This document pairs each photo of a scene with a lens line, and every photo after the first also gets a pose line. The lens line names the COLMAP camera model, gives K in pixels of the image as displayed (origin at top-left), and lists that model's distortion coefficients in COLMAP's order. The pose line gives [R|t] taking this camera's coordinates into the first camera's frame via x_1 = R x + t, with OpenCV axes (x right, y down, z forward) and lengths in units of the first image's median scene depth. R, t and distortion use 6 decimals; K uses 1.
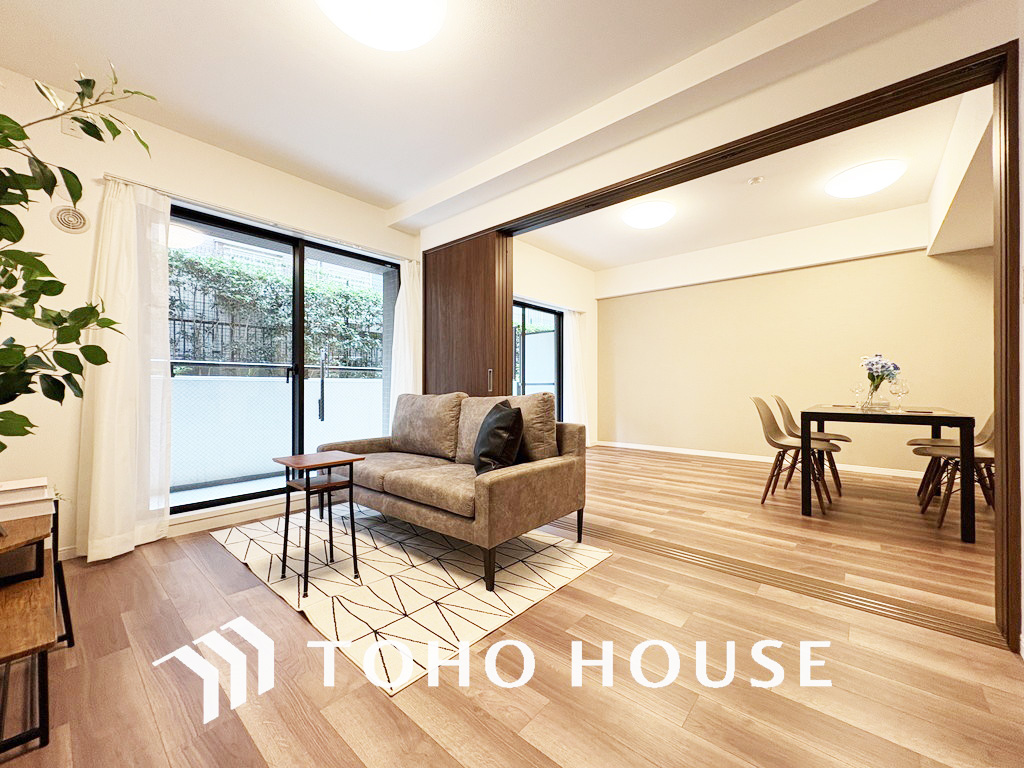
lens RADIAL K [[408.8, 0, 509.5], [0, 408.8, 385.8], [0, 0, 1]] dist [0.001119, -0.001085]
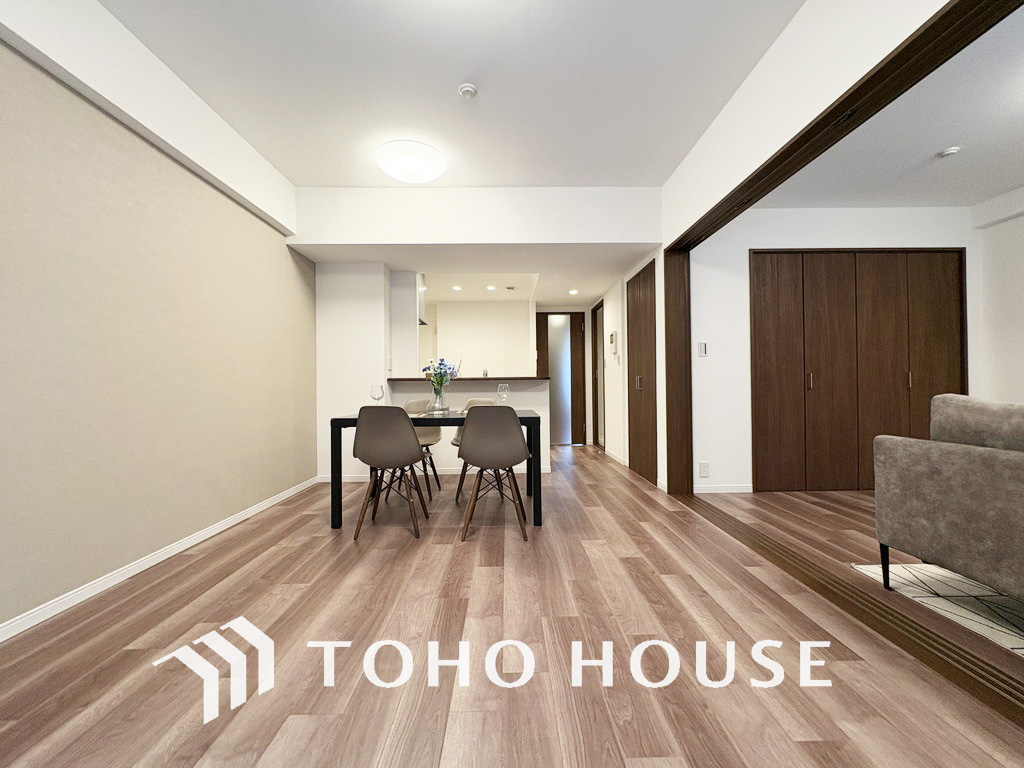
lens RADIAL K [[408.8, 0, 511.0], [0, 408.8, 385.2], [0, 0, 1]] dist [0.001119, -0.001085]
pose [[-0.672562, 0.012629, 0.739933, 0.061866], [0.008124, 0.999920, -0.009682, -0.001233], [-0.739997, -0.000501, -0.672610, 1.742478]]
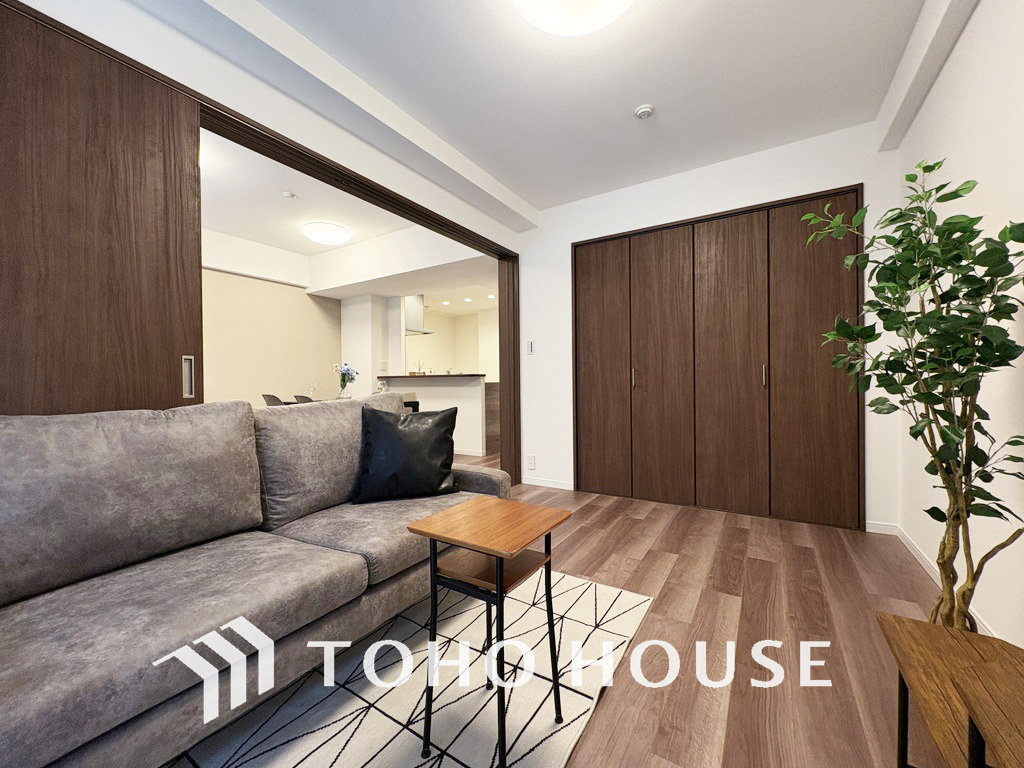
lens RADIAL K [[408.8, 0, 511.6], [0, 408.8, 392.2], [0, 0, 1]] dist [0.001119, -0.001085]
pose [[-0.156399, -0.019784, 0.987496, -0.699118], [0.005135, 0.999770, 0.020844, -0.003690], [-0.987681, 0.008331, -0.156261, 0.737615]]
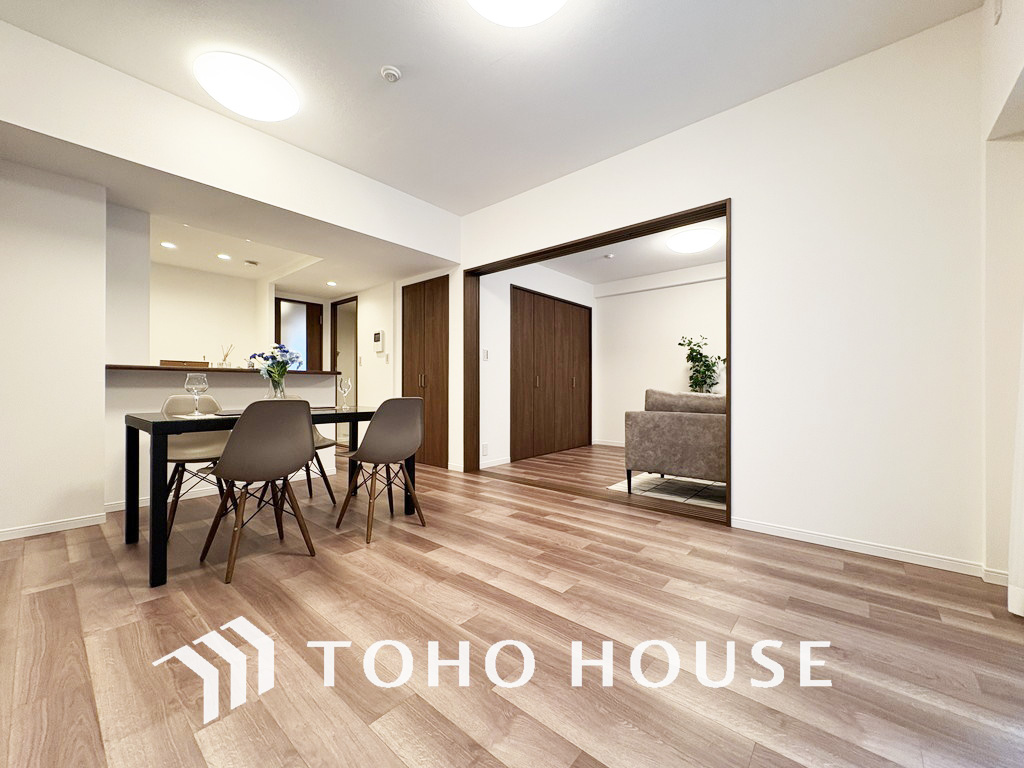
lens RADIAL K [[408.8, 0, 514.4], [0, 408.8, 385.7], [0, 0, 1]] dist [0.001119, -0.001085]
pose [[-0.999787, 0.000445, -0.020613, 0.511598], [0.000593, 0.999974, -0.007189, 0.012683], [0.020609, -0.007200, -0.999762, 2.062341]]
